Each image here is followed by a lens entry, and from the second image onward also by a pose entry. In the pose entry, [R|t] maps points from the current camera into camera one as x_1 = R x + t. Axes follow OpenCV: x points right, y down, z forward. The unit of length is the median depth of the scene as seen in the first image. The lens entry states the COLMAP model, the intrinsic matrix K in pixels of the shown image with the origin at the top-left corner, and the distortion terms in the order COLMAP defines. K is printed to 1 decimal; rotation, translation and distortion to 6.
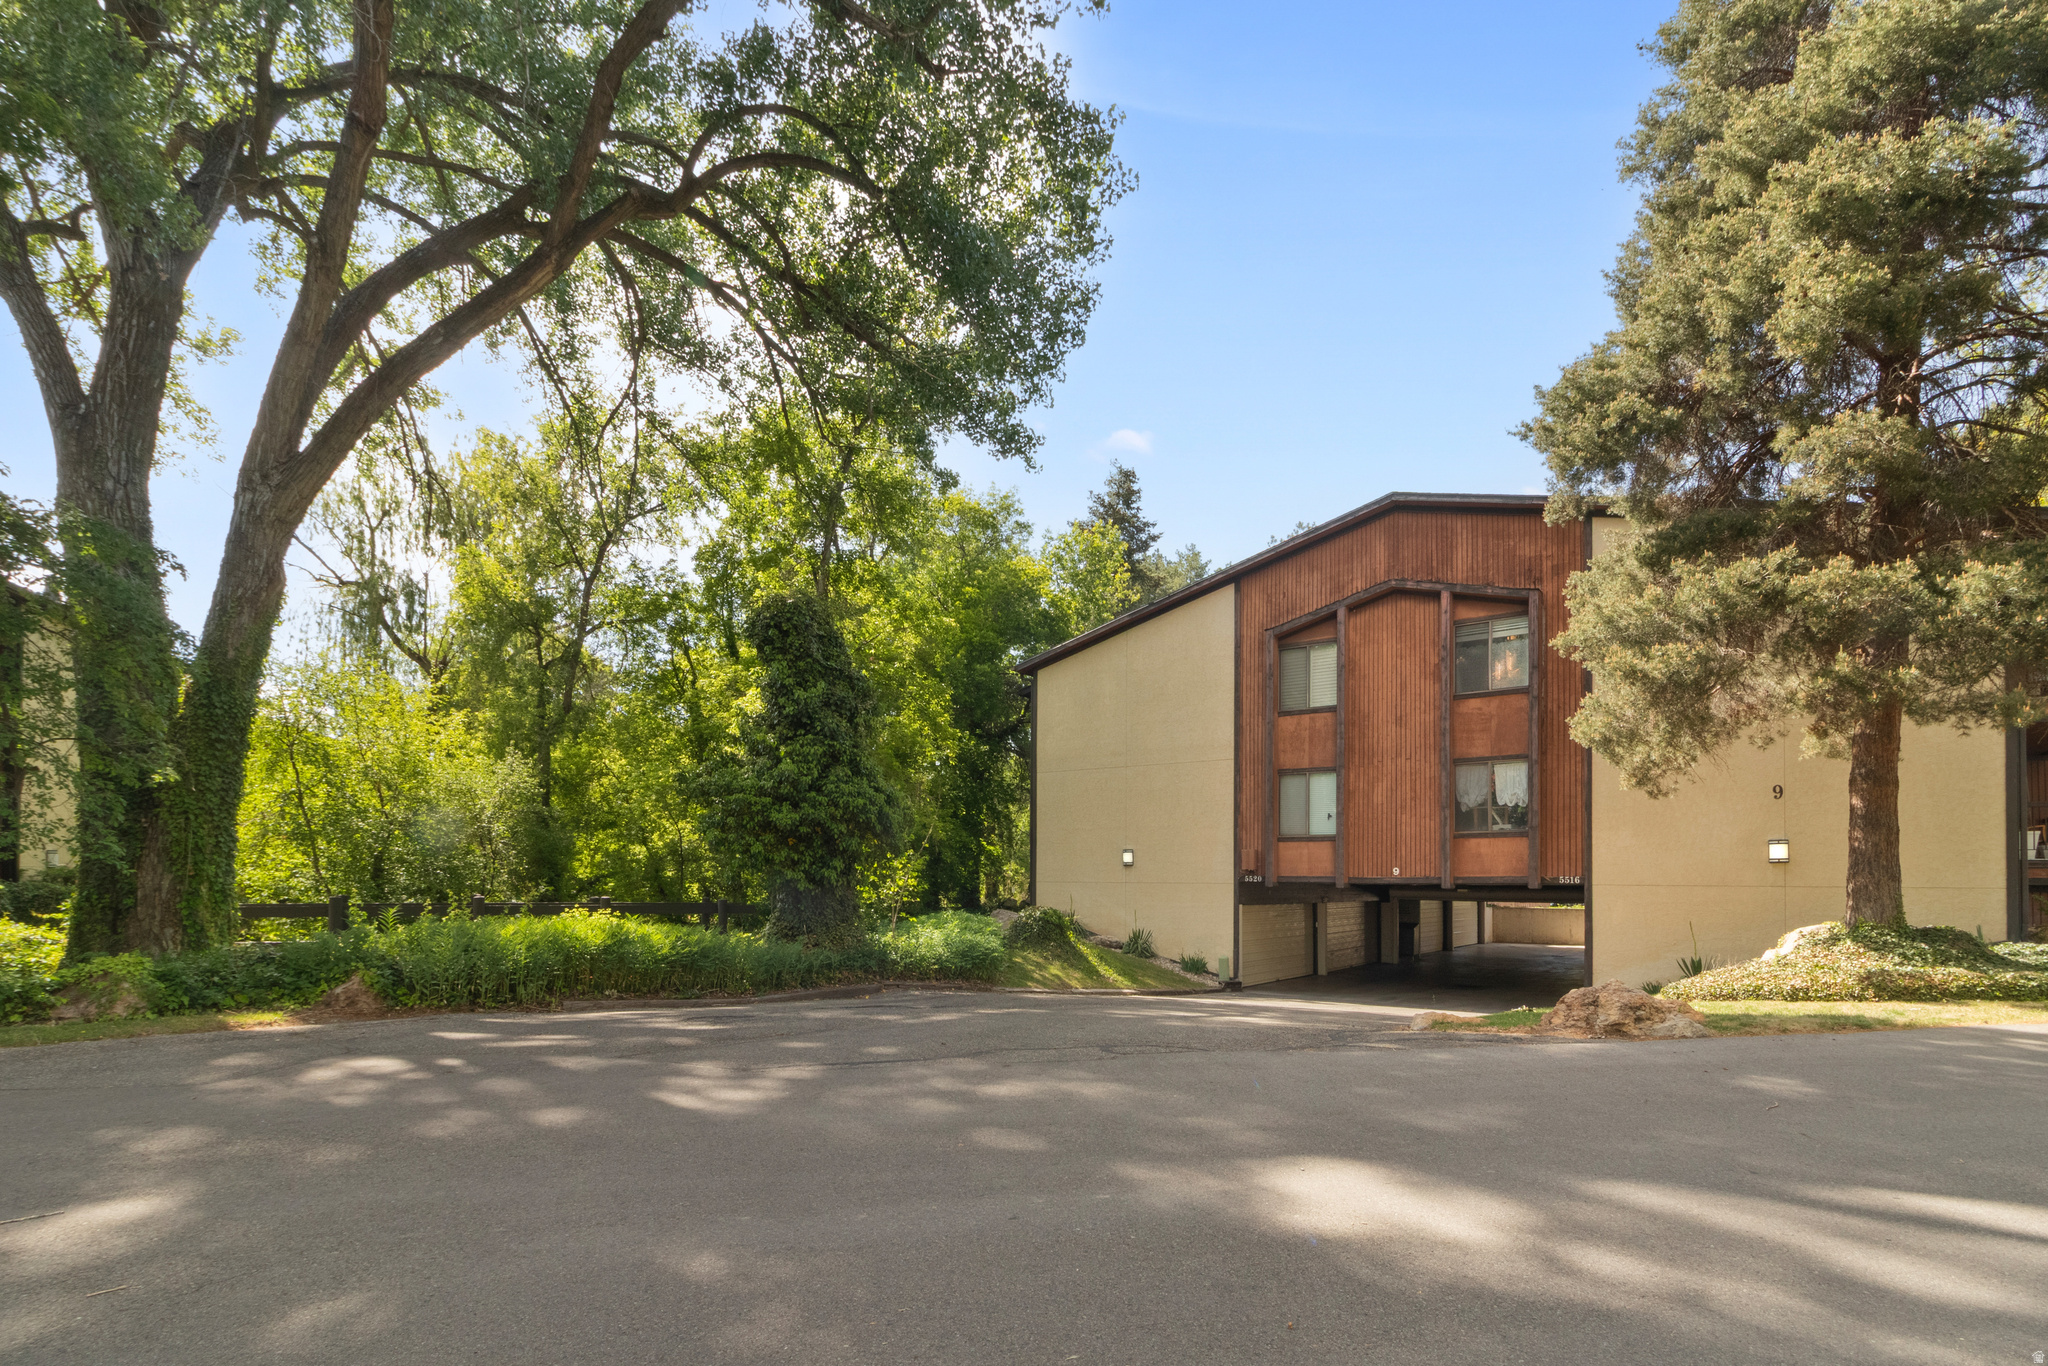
lens RADIAL K [[965.7, 0, 1017.0], [0, 965.7, 643.1], [0, 0, 1]] dist [0.003226, 0.000296]
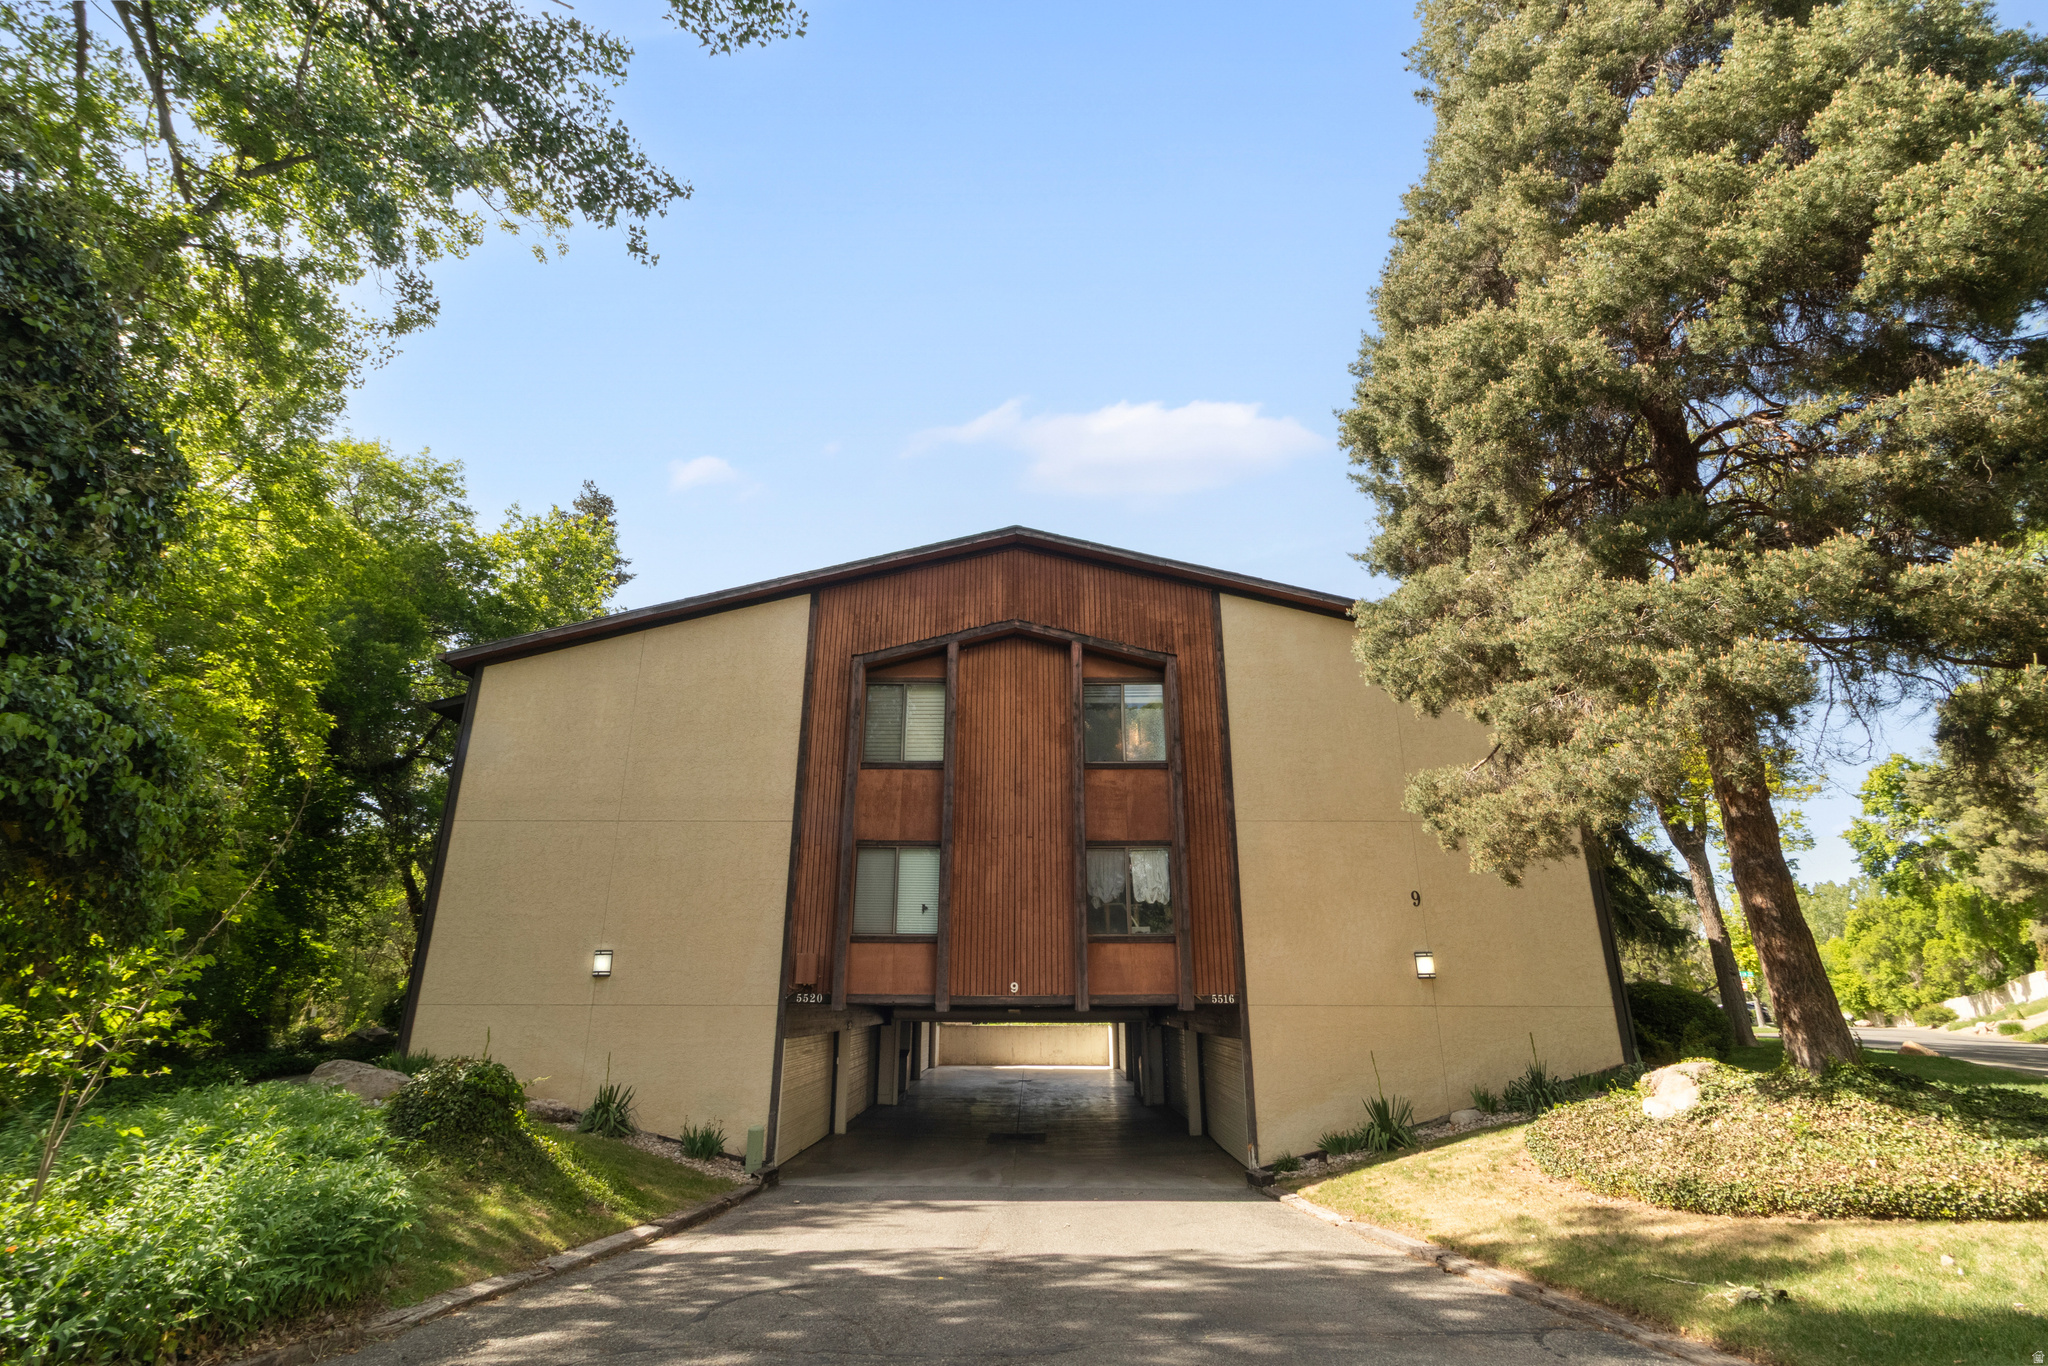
lens RADIAL K [[942.2, 0, 1024.7], [0, 942.2, 628.6], [0, 0, 1]] dist [0.002758, 0.001020]
pose [[0.811525, 0.208950, 0.545680, -0.047117], [-0.137085, 0.975895, -0.169816, 0.082067], [-0.568009, 0.063005, 0.820607, 0.353422]]
